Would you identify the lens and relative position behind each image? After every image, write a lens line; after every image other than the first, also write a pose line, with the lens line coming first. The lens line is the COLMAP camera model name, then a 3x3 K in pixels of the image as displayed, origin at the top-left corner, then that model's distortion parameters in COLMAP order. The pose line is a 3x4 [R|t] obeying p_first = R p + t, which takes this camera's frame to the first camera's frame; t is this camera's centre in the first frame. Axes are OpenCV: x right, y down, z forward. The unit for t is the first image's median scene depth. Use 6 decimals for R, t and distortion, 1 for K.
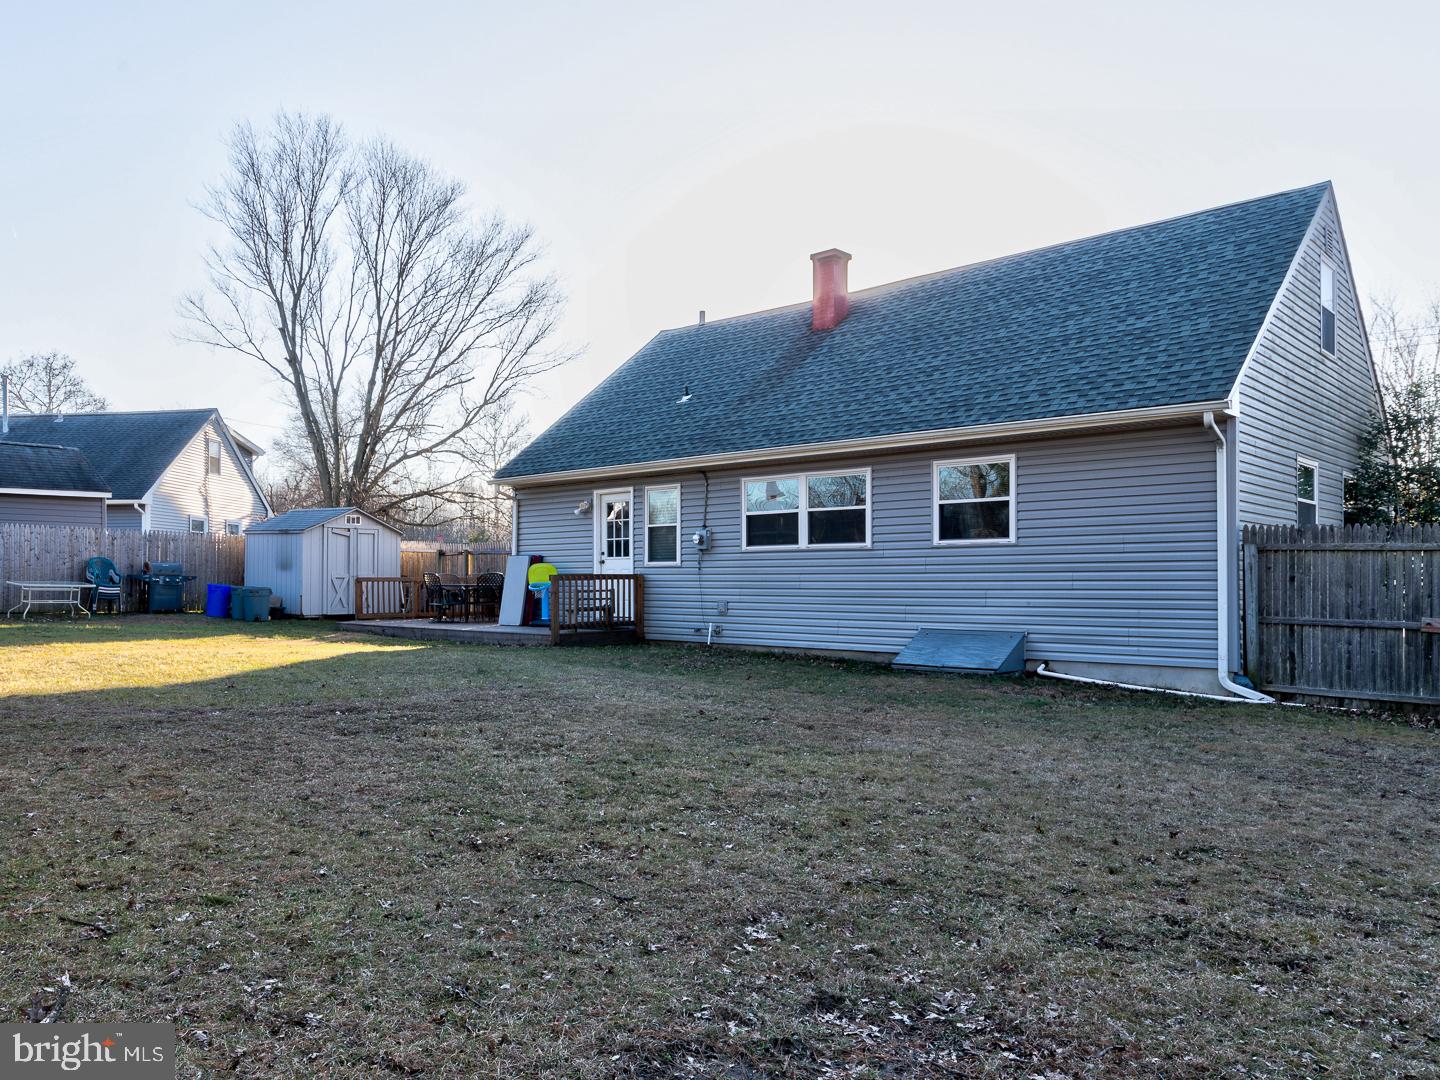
lens RADIAL K [[1061.3, 0, 720.0], [0, 1061.3, 540.0], [0, 0, 1]] dist [0.000730, 0.000321]
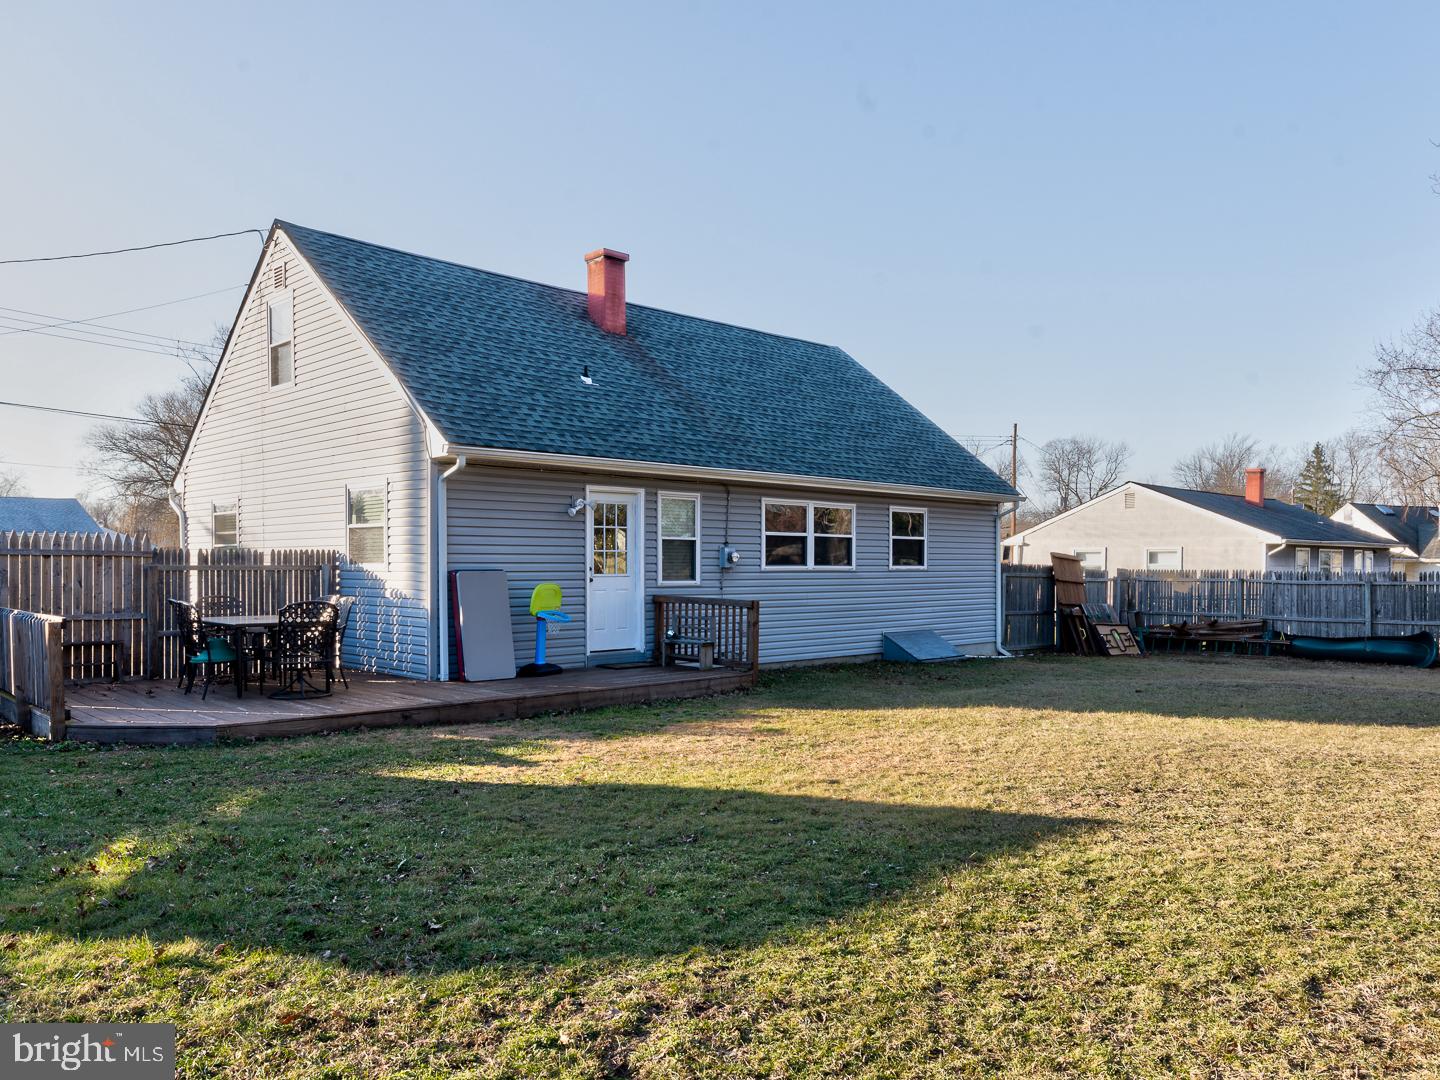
lens RADIAL K [[1061.3, 0, 720.0], [0, 1061.3, 540.0], [0, 0, 1]] dist [0.000730, 0.000321]
pose [[0.051544, 0.052427, 0.997294, -1.023832], [-0.010066, 0.998598, -0.051976, 0.035634], [-0.998620, -0.007360, 0.052000, 1.033901]]
